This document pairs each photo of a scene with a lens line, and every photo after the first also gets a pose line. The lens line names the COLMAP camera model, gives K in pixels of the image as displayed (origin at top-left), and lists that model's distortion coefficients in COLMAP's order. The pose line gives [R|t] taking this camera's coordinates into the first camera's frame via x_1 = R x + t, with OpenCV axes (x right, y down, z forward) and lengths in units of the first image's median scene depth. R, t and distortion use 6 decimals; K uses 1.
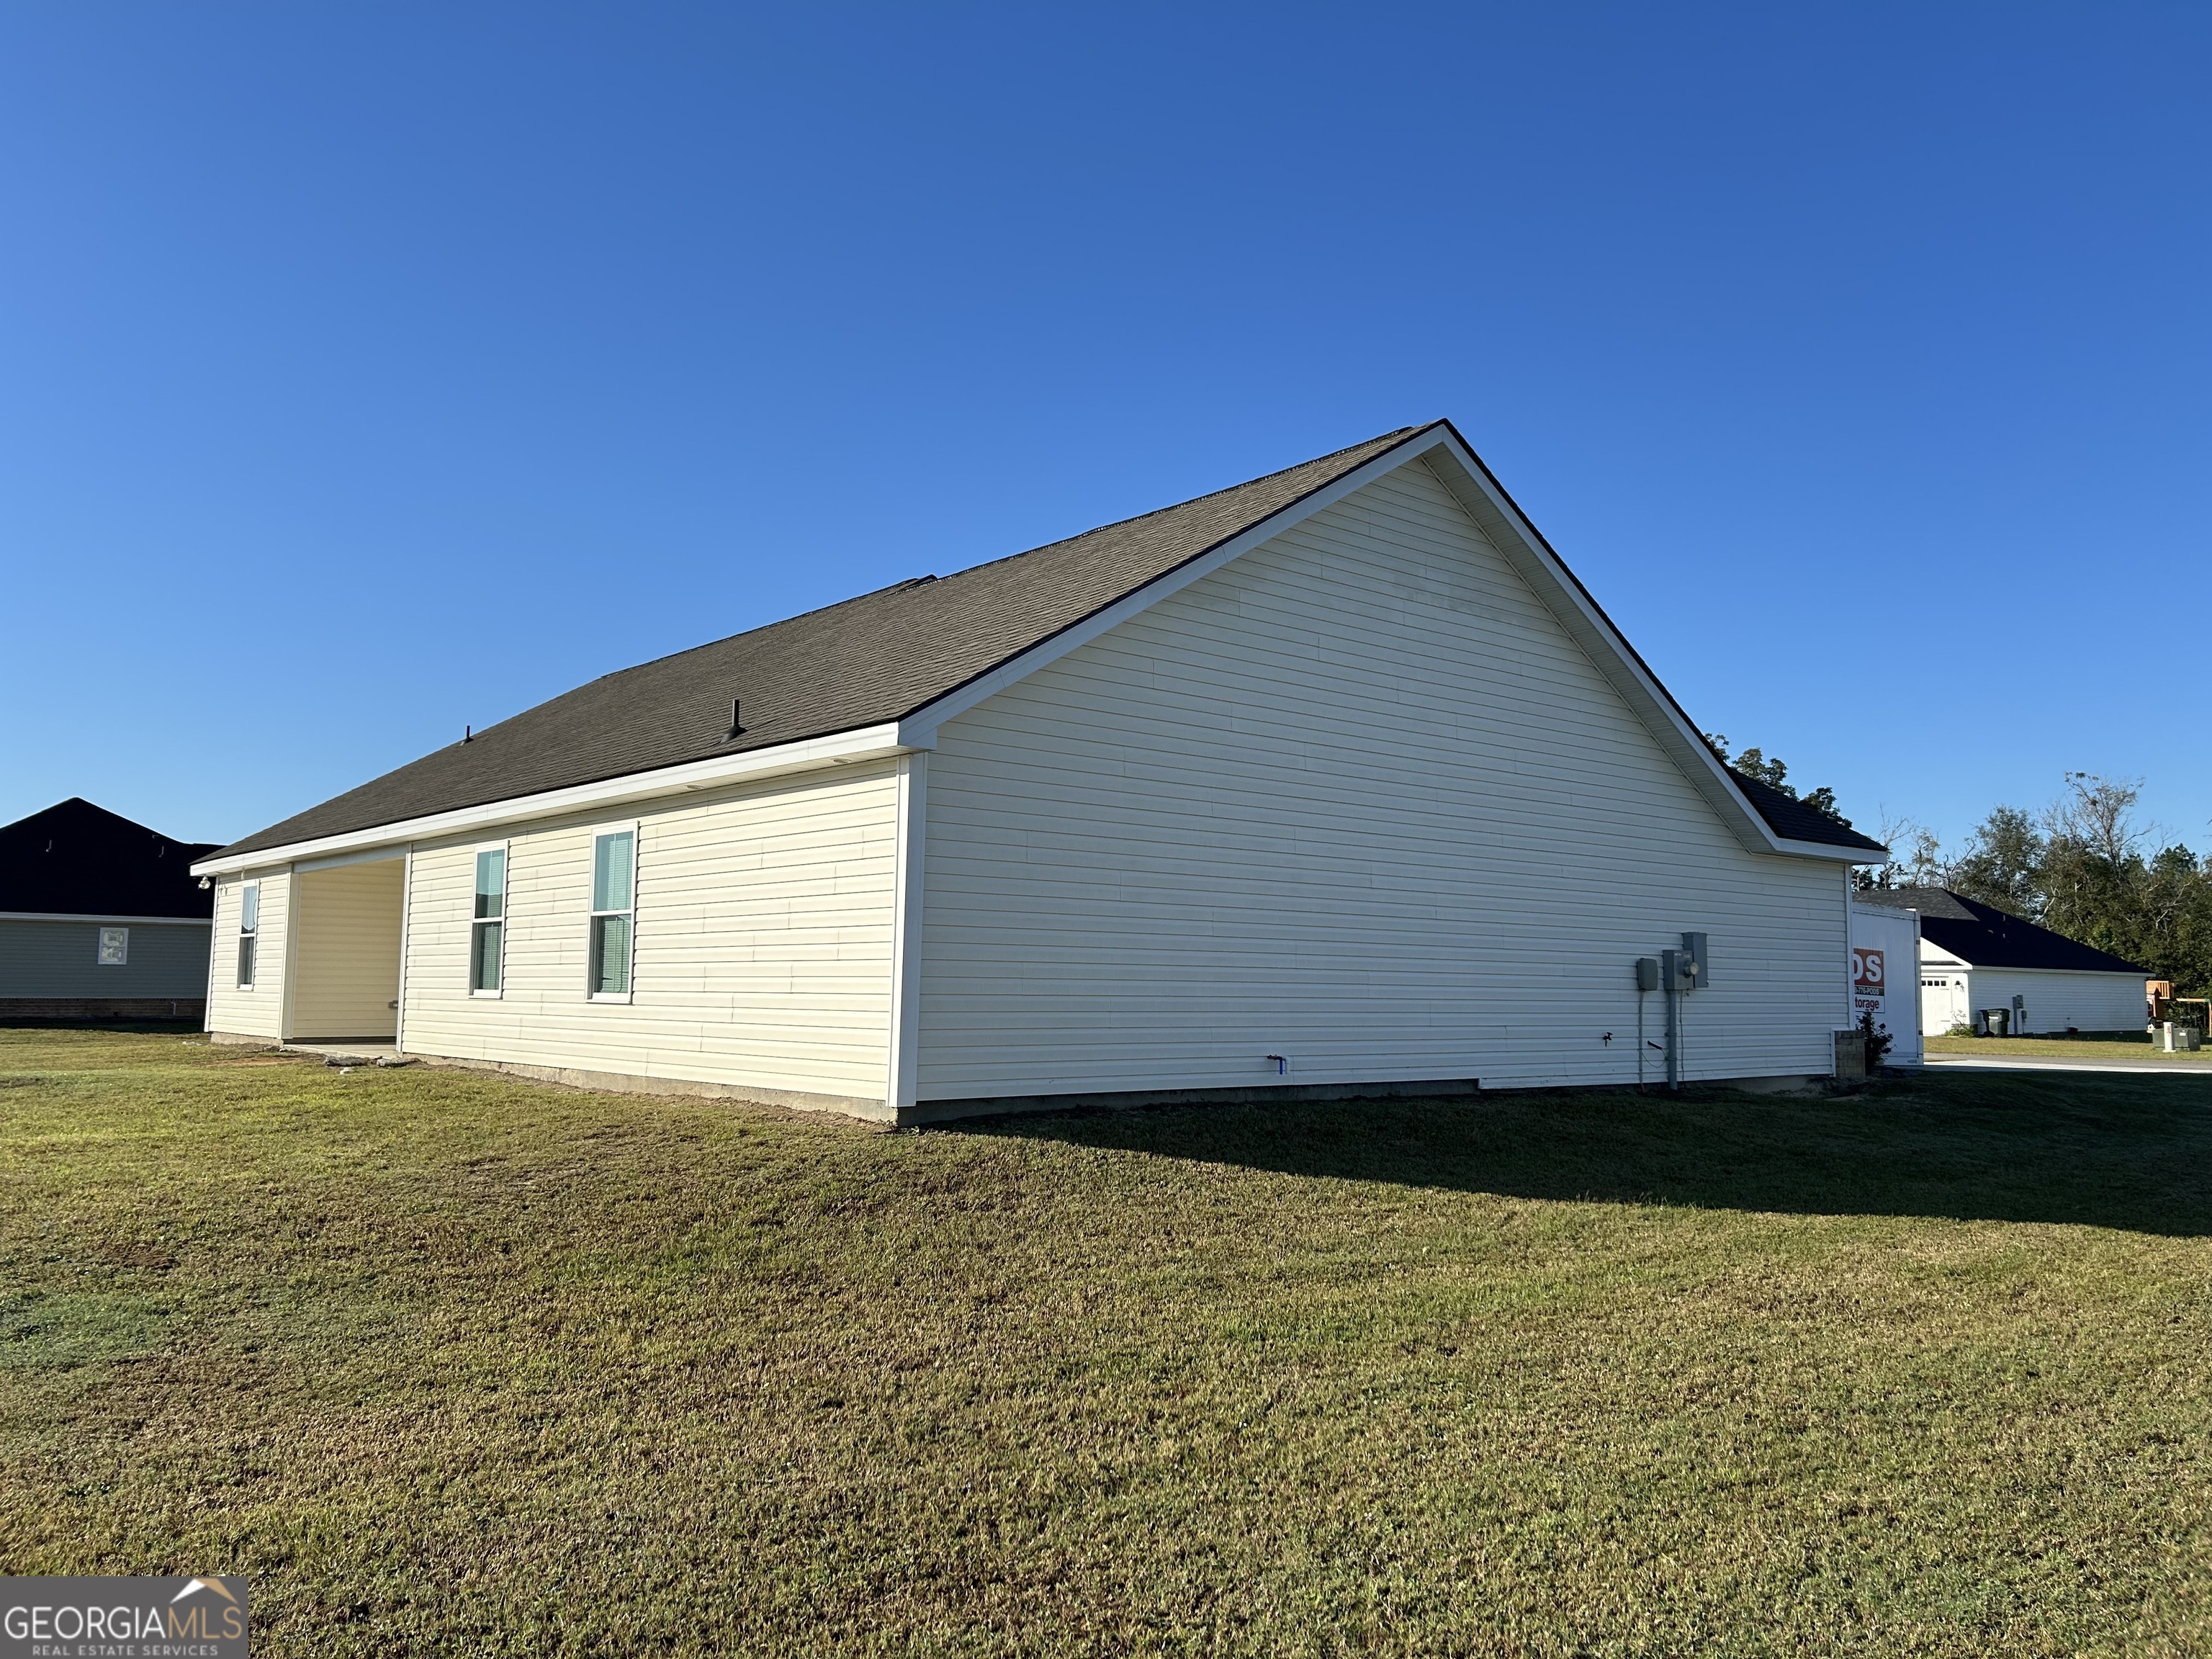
lens RADIAL K [[1664.3, 0, 1124.7], [0, 1664.3, 830.5], [0, 0, 1]] dist [0.061645, -0.067962]
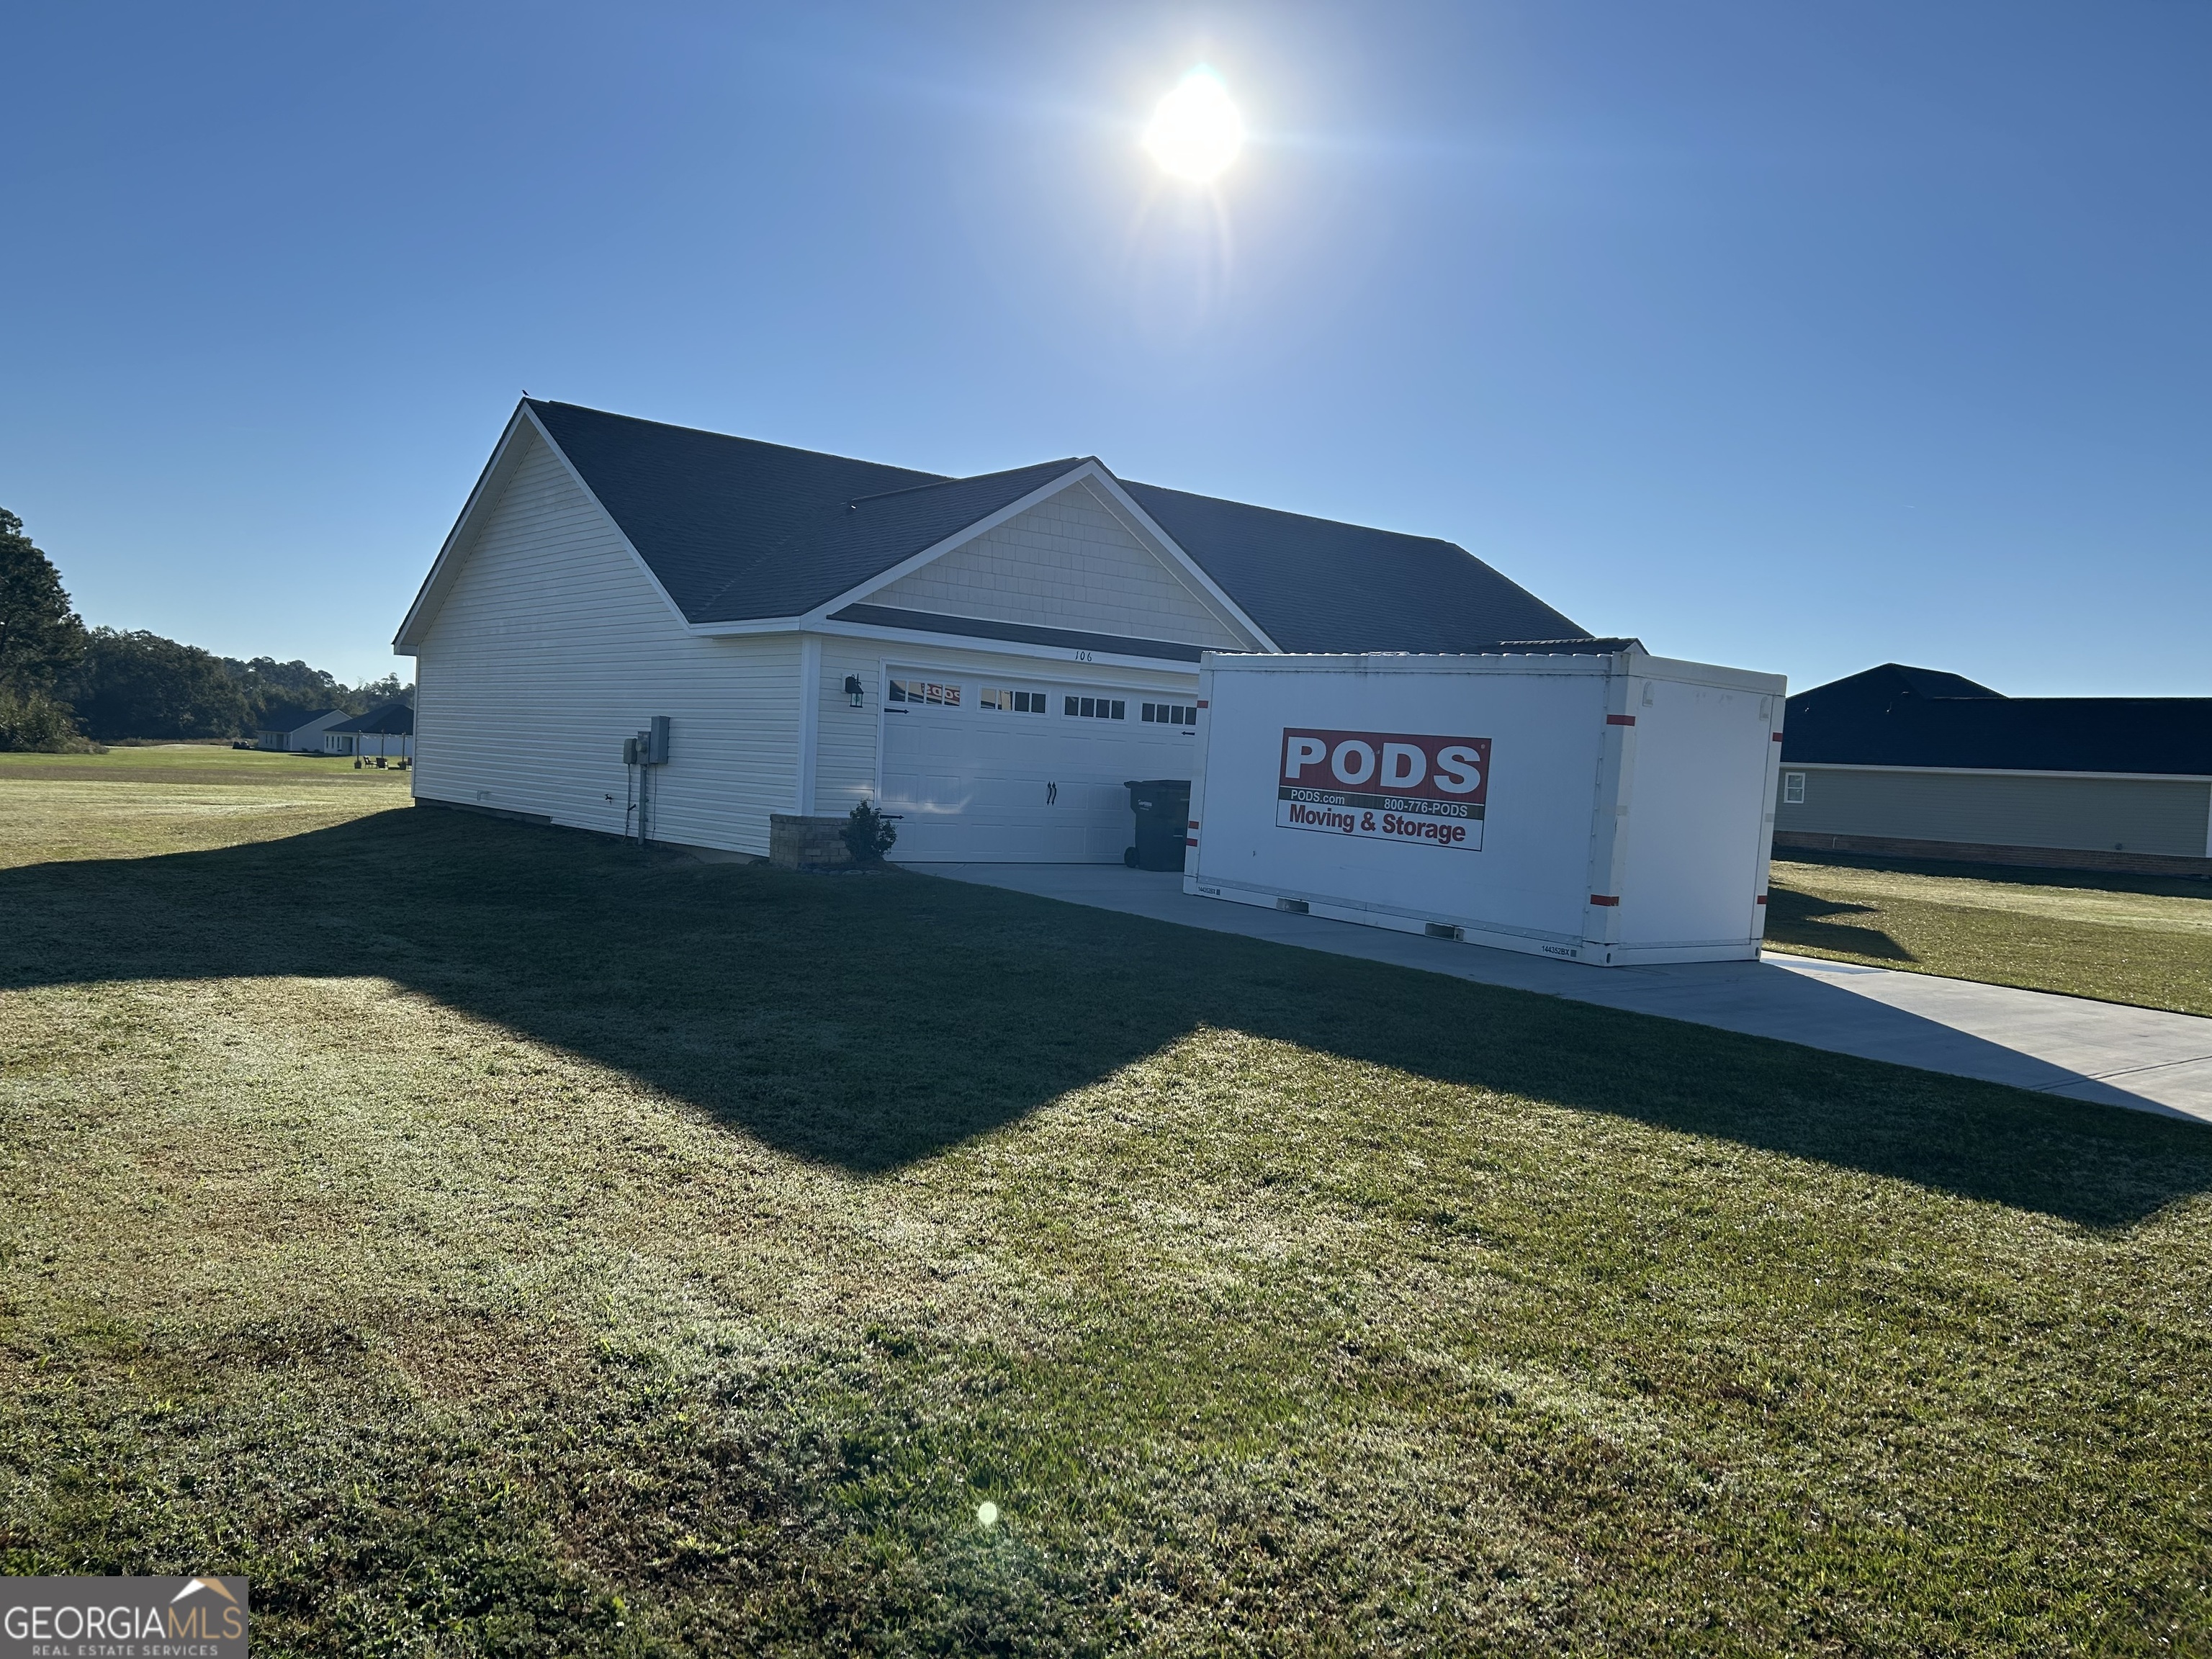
lens RADIAL K [[1664.3, 0, 1118.0], [0, 1664.3, 829.2], [0, 0, 1]] dist [0.061645, -0.067962]
pose [[-0.040168, 0.021720, -0.998957, 1.156980], [0.040940, 0.998960, 0.020074, 0.099158], [0.998354, -0.040091, -0.041015, 1.046698]]
